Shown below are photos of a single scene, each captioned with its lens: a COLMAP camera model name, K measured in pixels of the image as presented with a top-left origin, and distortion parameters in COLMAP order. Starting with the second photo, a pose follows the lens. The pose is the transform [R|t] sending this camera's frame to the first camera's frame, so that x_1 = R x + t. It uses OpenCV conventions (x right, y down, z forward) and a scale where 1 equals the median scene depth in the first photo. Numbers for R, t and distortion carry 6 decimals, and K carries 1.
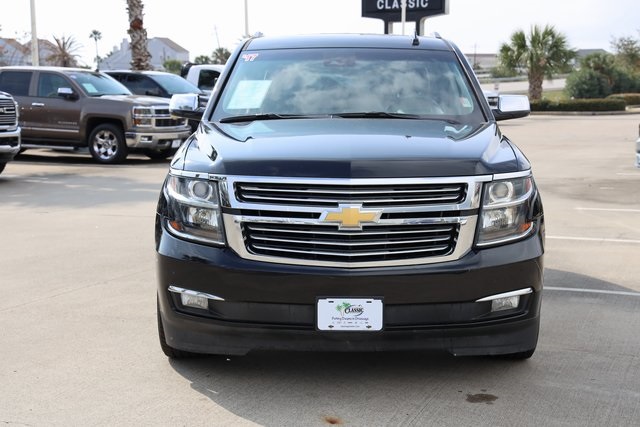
lens RADIAL K [[1137.7, 0, 320.0], [0, 1137.7, 213.5], [0, 0, 1]] dist [0.273442, 0.110509]
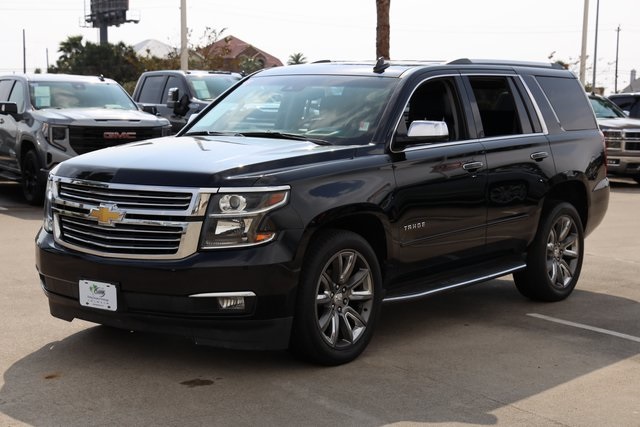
lens RADIAL K [[1137.7, 0, 320.0], [0, 1137.7, 213.5], [0, 0, 1]] dist [0.273442, 0.110509]
pose [[0.800208, 0.070260, -0.595592, 0.911000], [-0.082120, 0.996596, 0.007233, -0.025050], [0.594073, 0.043122, 0.803254, 0.152263]]
